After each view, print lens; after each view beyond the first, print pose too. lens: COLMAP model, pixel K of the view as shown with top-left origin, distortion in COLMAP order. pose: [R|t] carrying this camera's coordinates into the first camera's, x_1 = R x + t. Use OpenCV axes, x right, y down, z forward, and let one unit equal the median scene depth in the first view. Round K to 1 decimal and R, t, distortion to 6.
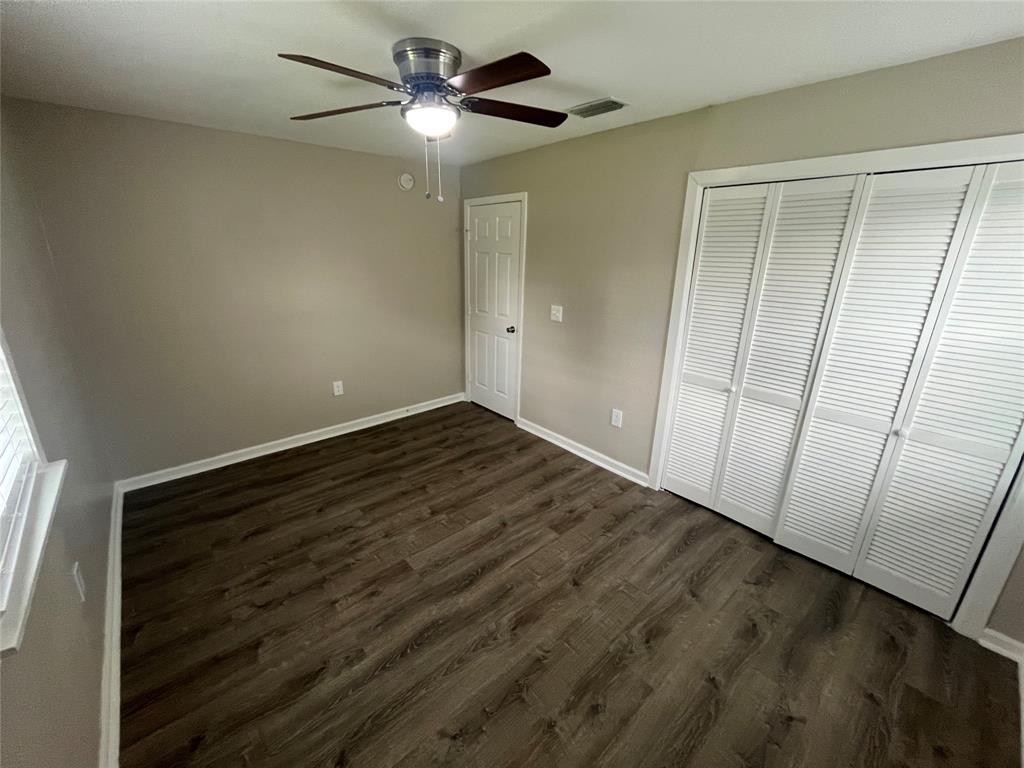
lens RADIAL K [[414.5, 0, 512.0], [0, 414.5, 384.0], [0, 0, 1]] dist [-0.002752, -0.000244]
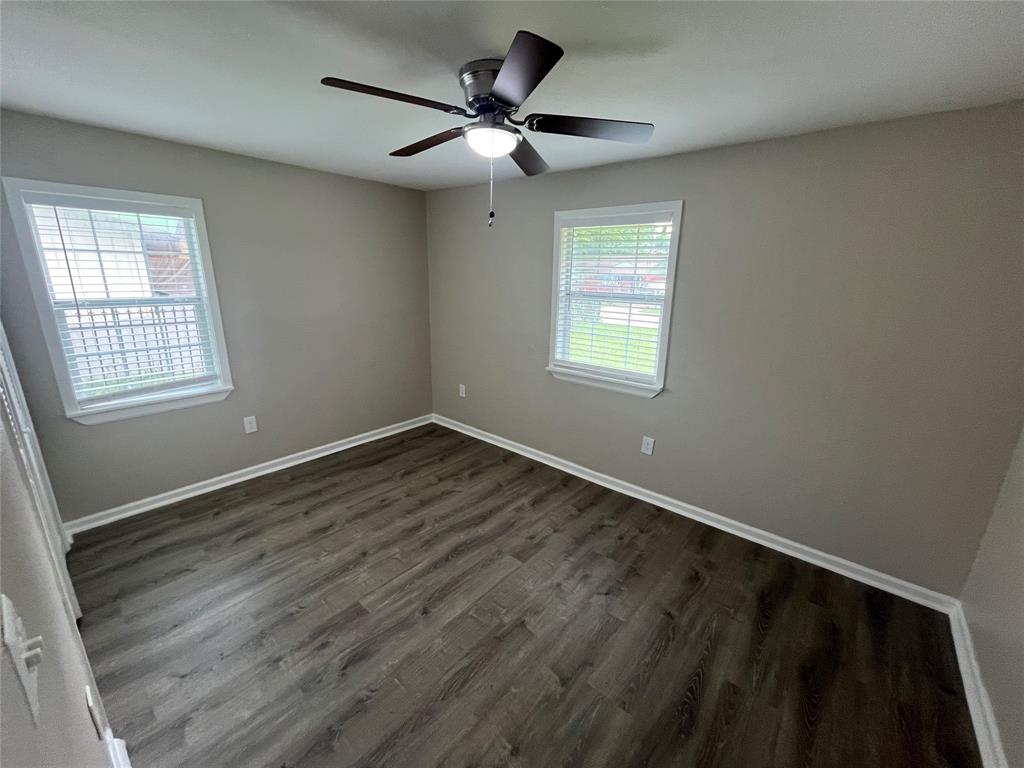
lens RADIAL K [[414.5, 0, 512.0], [0, 414.5, 384.0], [0, 0, 1]] dist [-0.002752, -0.000244]
pose [[-0.988386, -0.002356, -0.151943, -0.074633], [-0.083476, 0.843926, 0.529926, -0.555976], [0.126980, 0.536455, -0.834321, 1.743813]]
